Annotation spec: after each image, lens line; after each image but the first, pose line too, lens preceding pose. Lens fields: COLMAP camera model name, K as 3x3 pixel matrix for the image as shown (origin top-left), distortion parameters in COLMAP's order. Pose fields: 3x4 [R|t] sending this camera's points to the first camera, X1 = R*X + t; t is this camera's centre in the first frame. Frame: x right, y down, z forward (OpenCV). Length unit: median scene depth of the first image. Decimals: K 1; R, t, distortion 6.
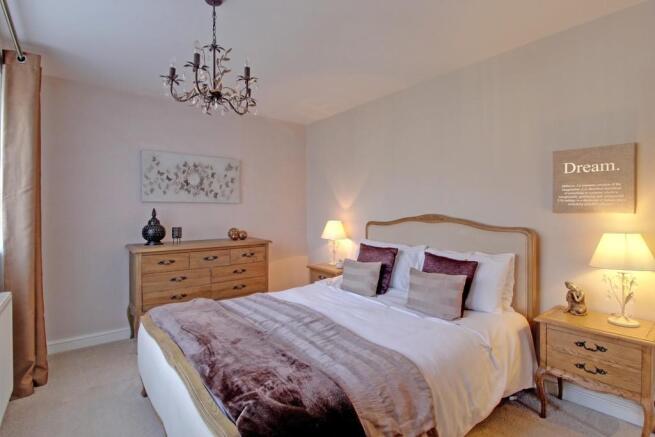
lens RADIAL K [[324.9, 0, 325.2], [0, 324.9, 215.7], [0, 0, 1]] dist [-0.002060, 0.000013]
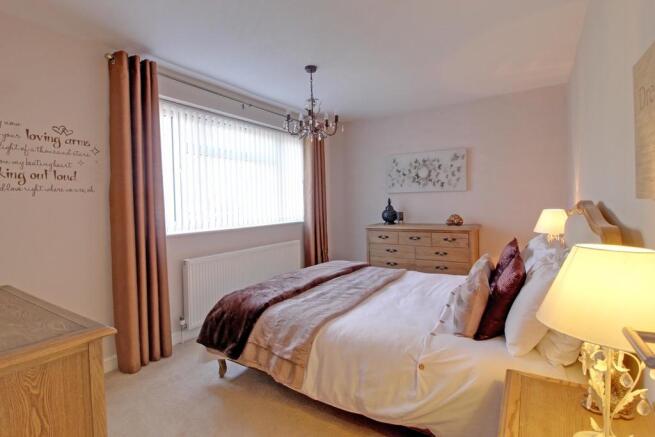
lens RADIAL K [[324.9, 0, 325.4], [0, 324.9, 218.2], [0, 0, 1]] dist [-0.002060, 0.000013]
pose [[0.327703, 0.041638, -0.943863, 0.621943], [0.012210, 0.998758, 0.048299, -0.006308], [0.944702, -0.027352, 0.326788, 0.264017]]
